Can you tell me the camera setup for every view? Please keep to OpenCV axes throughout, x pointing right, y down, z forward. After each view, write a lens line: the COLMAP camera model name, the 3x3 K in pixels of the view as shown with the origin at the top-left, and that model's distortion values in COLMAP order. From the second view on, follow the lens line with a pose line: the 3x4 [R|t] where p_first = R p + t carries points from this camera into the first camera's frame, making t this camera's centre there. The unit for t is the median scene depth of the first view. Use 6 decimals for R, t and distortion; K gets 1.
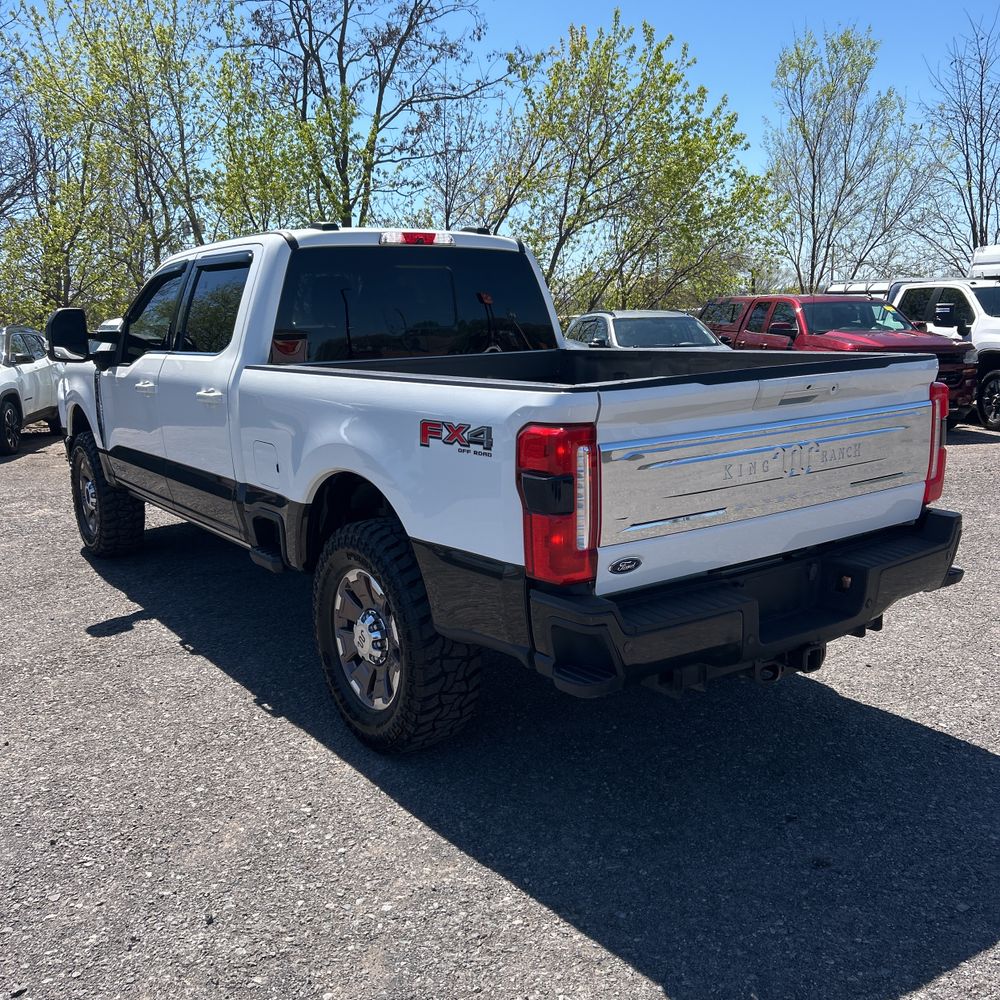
lens RADIAL K [[991.7, 0, 464.6], [0, 991.7, 502.2], [0, 0, 1]] dist [0.095129, -0.140071]
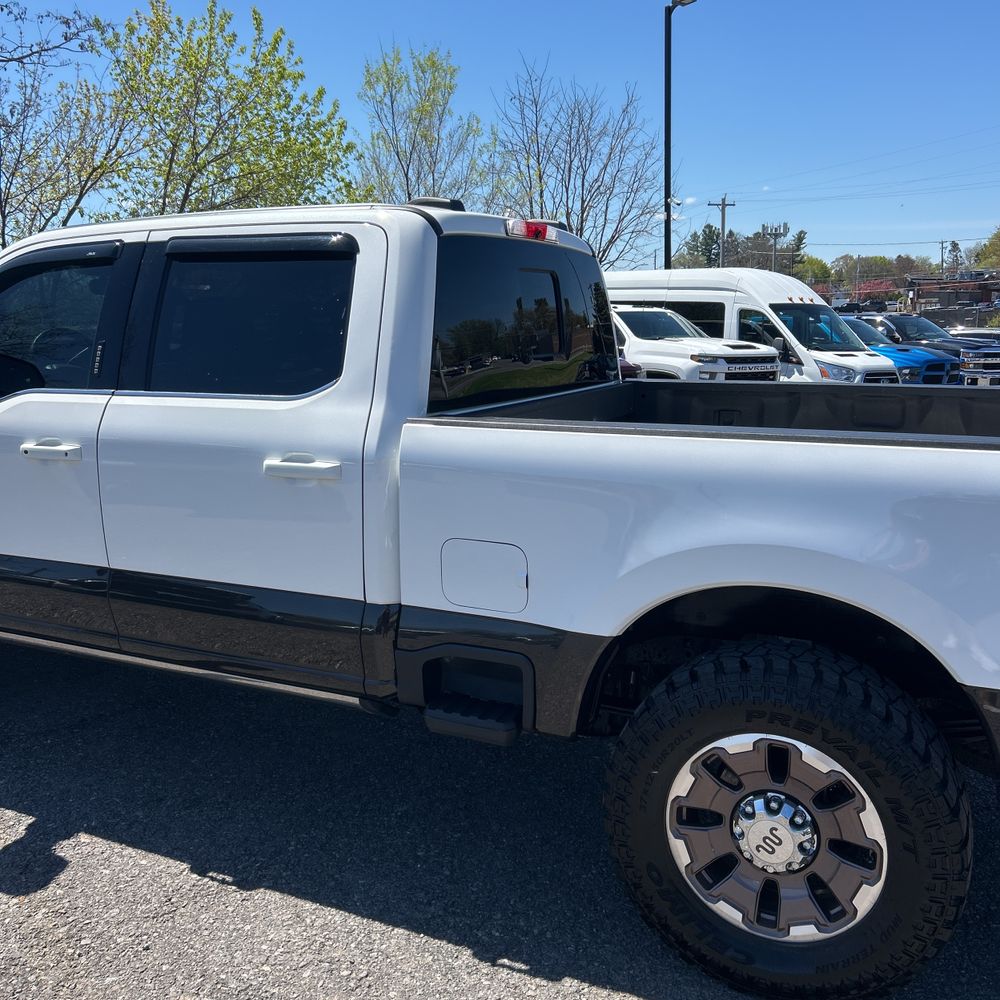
lens RADIAL K [[1008.2, 0, 496.6], [0, 1008.2, 505.6], [0, 0, 1]] dist [0.079921, -0.147386]
pose [[0.865838, -0.069201, 0.495516, -0.448490], [0.074500, 0.997180, 0.009084, -0.078028], [-0.494747, 0.029050, 0.868552, 0.396046]]
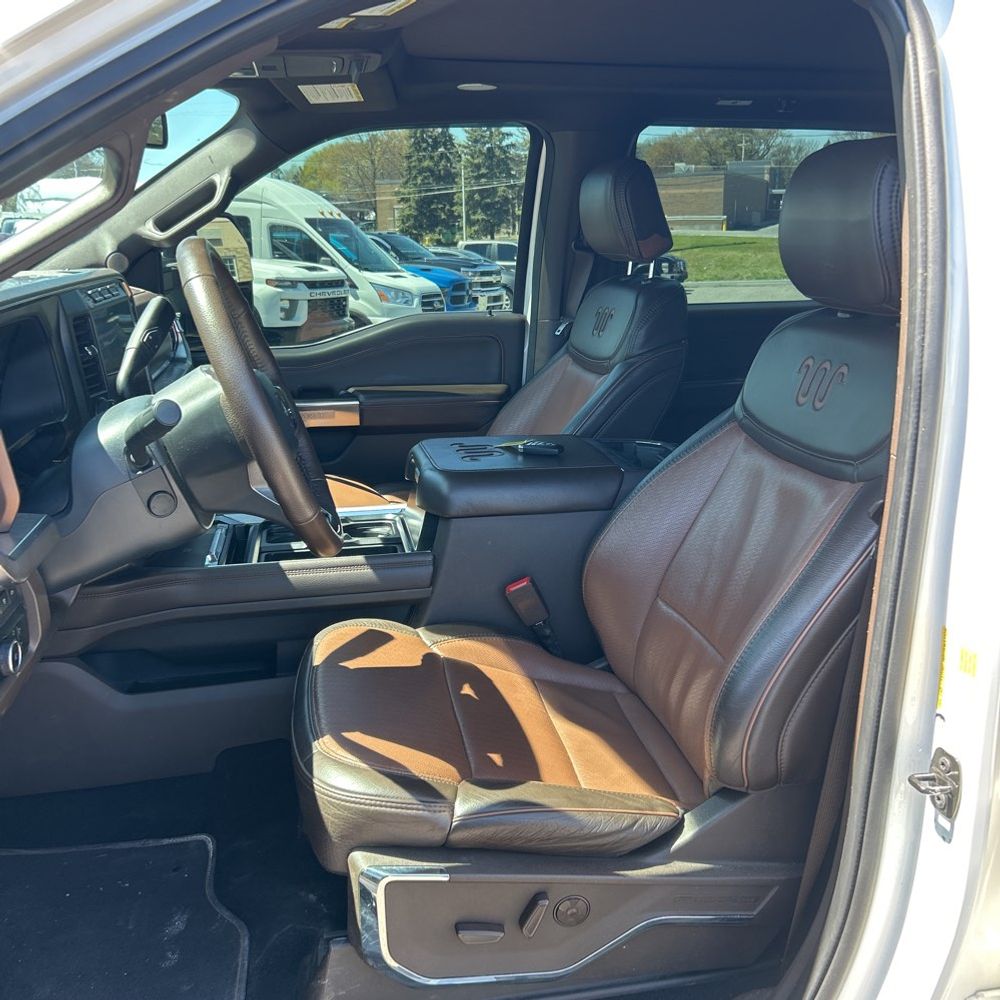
lens RADIAL K [[1016.1, 0, 507.5], [0, 1016.1, 499.7], [0, 0, 1]] dist [0.057515, -0.106518]
pose [[0.400326, -0.207896, 0.892479, -0.527510], [0.164956, 0.974365, 0.152979, -0.207035], [-0.901404, 0.085978, 0.424357, 1.131070]]
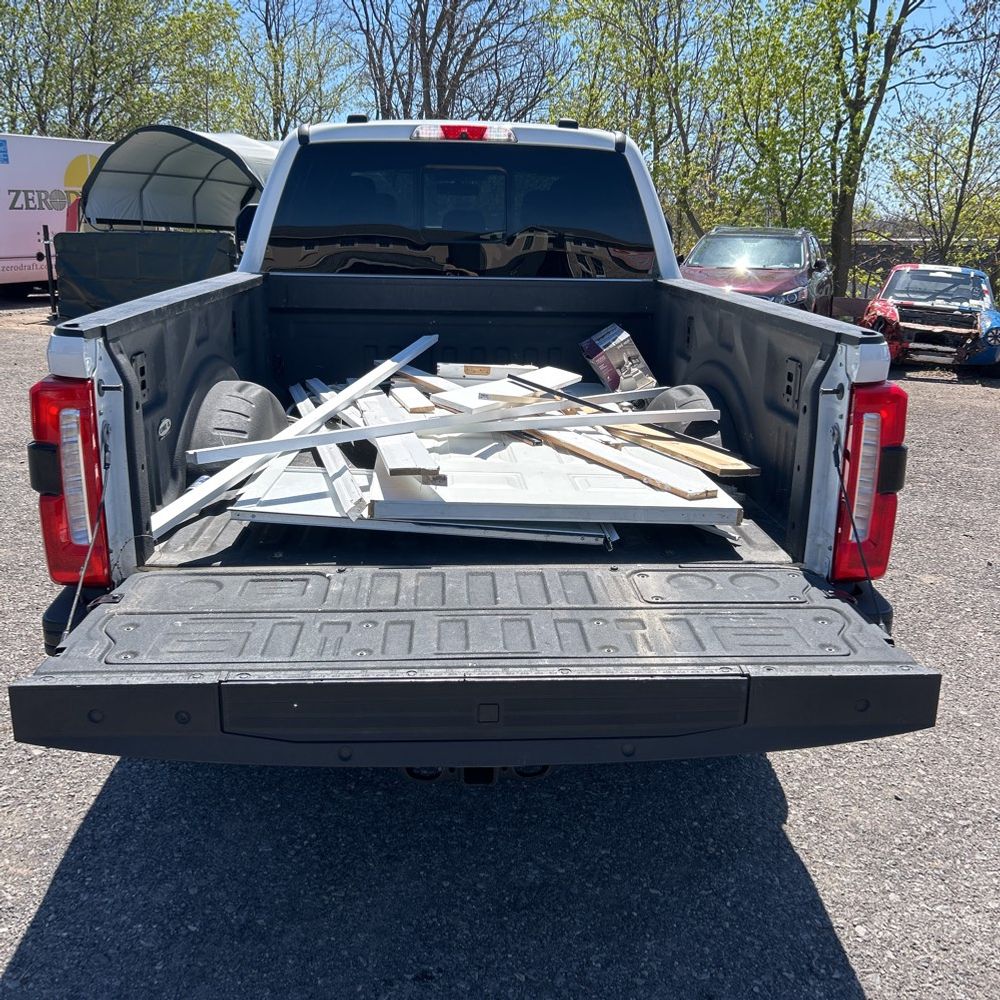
lens RADIAL K [[983.3, 0, 501.6], [0, 983.3, 473.1], [0, 0, 1]] dist [0.086391, -0.114551]
pose [[0.854074, 0.171192, -0.491172, 0.443276], [-0.138920, 0.985061, 0.101769, -0.073499], [0.501257, -0.018685, 0.865097, 0.295283]]
